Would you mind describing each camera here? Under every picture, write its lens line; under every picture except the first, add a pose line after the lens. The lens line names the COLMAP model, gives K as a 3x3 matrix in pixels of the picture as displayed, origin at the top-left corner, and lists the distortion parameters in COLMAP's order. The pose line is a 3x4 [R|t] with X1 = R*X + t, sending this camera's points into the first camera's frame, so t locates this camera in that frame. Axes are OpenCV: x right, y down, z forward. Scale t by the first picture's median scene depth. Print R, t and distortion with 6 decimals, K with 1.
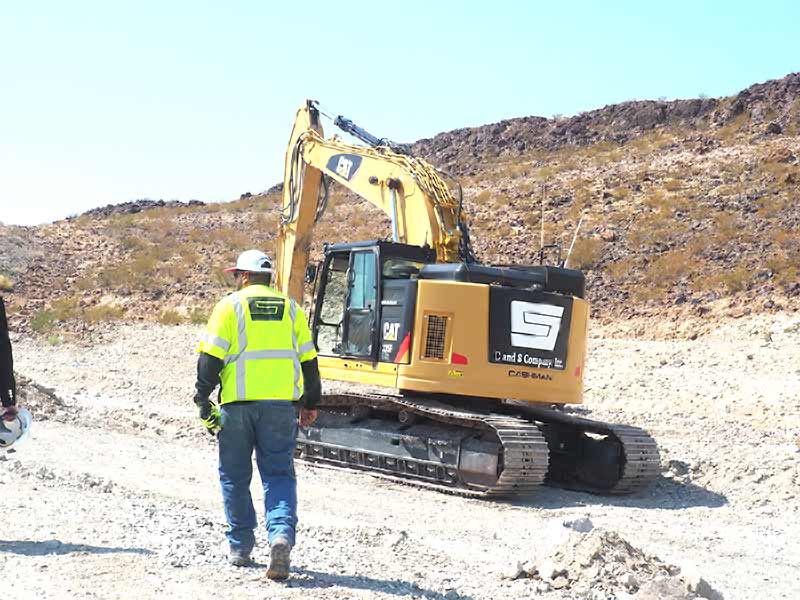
lens RADIAL K [[1178.5, 0, 400.0], [0, 1178.5, 300.0], [0, 0, 1]] dist [0.075774, 0.033438]
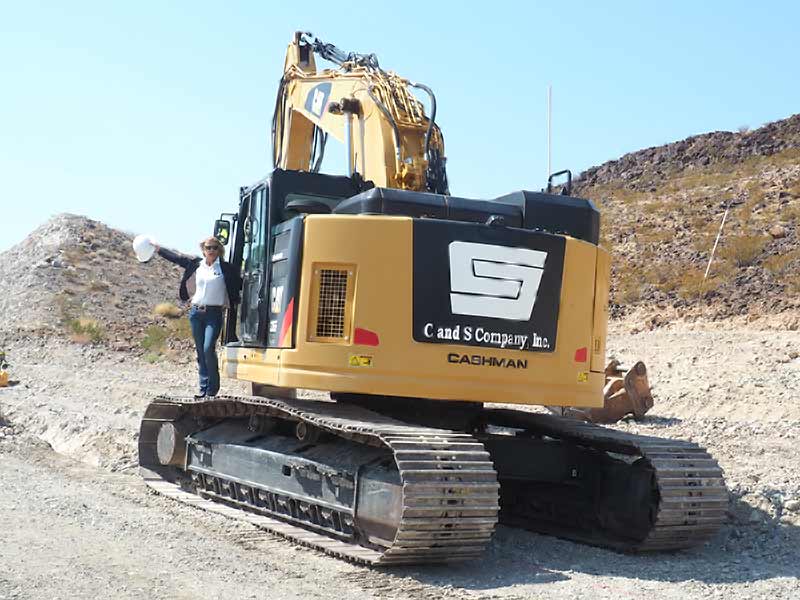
lens RADIAL K [[1092.6, 0, 400.0], [0, 1092.6, 300.0], [0, 0, 1]] dist [0.015814, 0.034240]
pose [[0.981700, -0.034876, -0.187213, 0.166789], [0.030322, 0.999172, -0.027133, 0.044130], [0.188004, 0.020960, 0.981945, 0.411479]]
